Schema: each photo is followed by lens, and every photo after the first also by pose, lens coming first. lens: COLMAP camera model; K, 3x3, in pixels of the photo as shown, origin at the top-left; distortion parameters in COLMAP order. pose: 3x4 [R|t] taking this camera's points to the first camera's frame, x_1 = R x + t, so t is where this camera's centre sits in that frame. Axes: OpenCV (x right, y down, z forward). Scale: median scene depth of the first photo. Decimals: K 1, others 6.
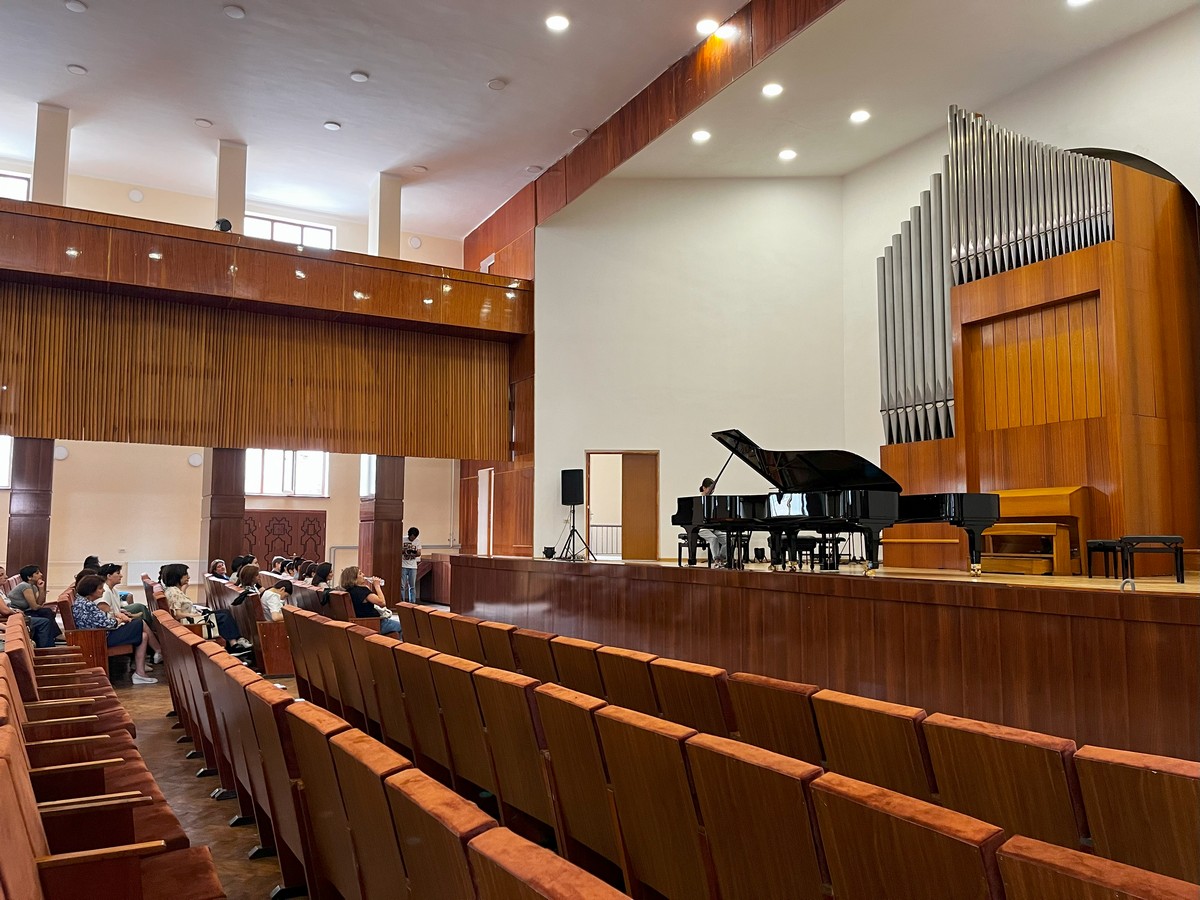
lens RADIAL K [[899.1, 0, 598.6], [0, 899.1, 458.4], [0, 0, 1]] dist [0.067103, -0.089463]
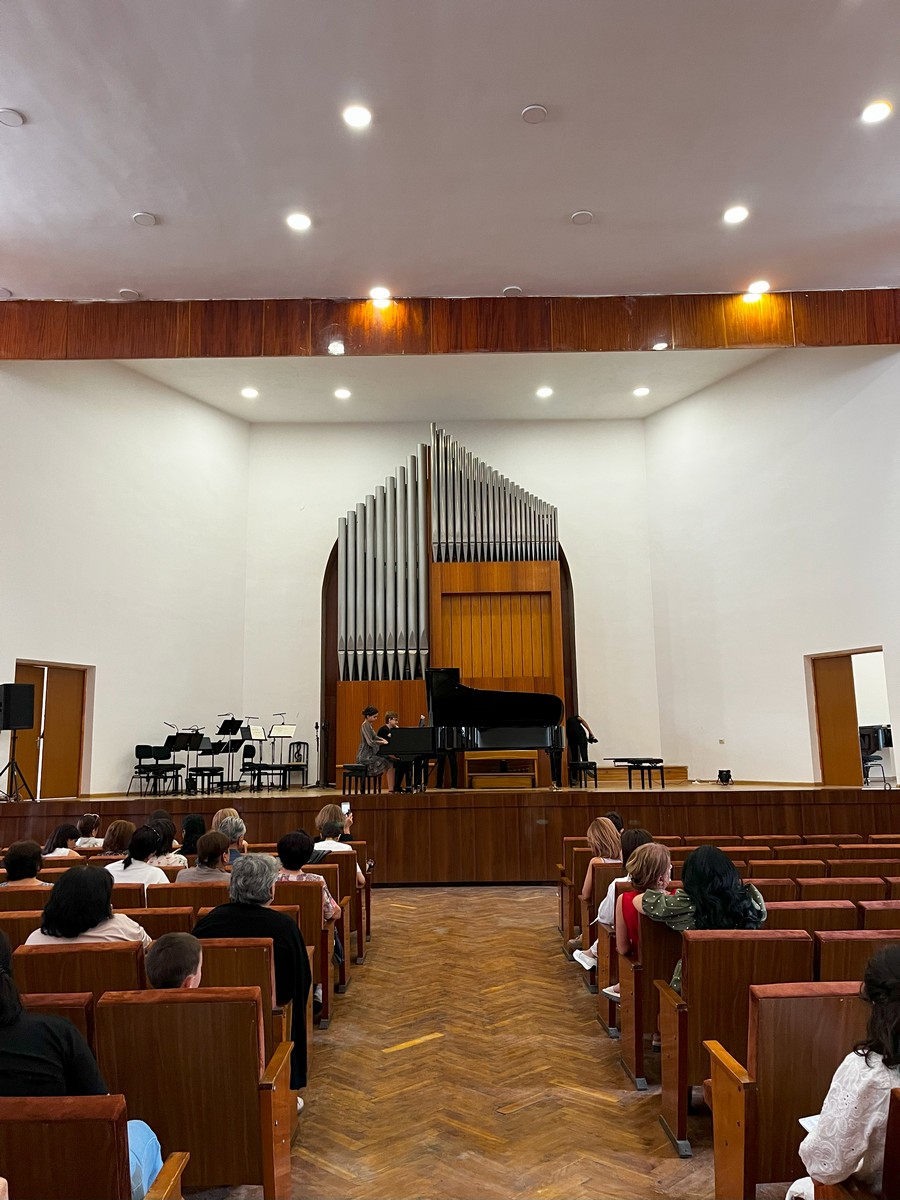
lens RADIAL K [[899.1, 0, 441.2], [0, 899.1, 604.1], [0, 0, 1]] dist [0.067103, -0.089463]
pose [[0.488367, 0.141356, 0.861113, -0.644787], [-0.064690, 0.989942, -0.125816, 0.025422], [-0.870237, 0.005739, 0.492600, 0.352805]]
